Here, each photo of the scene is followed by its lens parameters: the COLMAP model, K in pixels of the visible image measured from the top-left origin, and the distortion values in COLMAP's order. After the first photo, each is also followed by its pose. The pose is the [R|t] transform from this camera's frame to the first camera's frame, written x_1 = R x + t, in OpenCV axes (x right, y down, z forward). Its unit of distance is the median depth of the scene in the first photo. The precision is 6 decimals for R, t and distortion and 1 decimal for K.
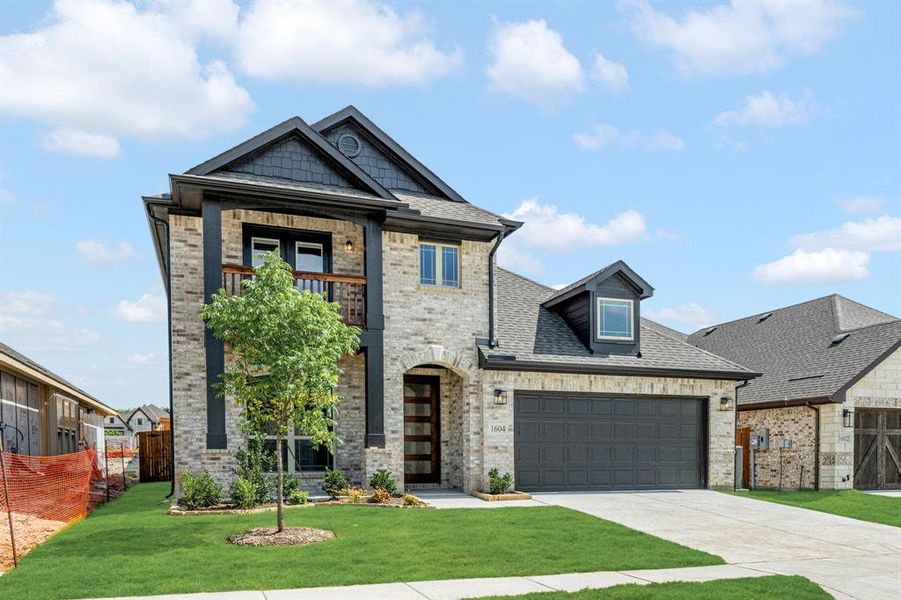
lens RADIAL K [[708.3, 0, 450.5], [0, 708.3, 300.2], [0, 0, 1]] dist [-0.001122, 0.000590]
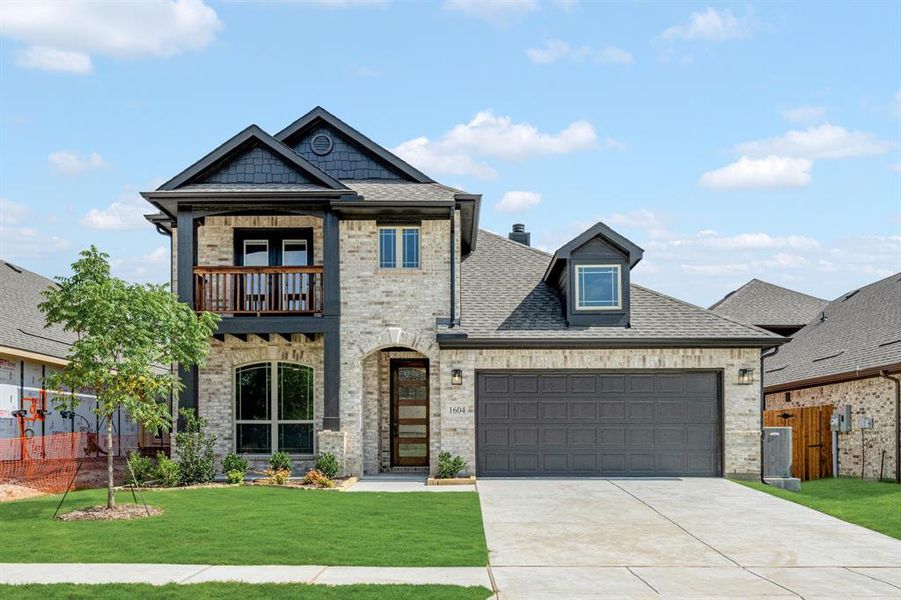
lens RADIAL K [[653.7, 0, 450.5], [0, 653.7, 287.6], [0, 0, 1]] dist [-0.000559, -0.001597]
pose [[0.934034, -0.082630, -0.347494, 0.367706], [0.077288, 0.996580, -0.029233, 0.039229], [0.348722, 0.000447, 0.937226, 0.157439]]
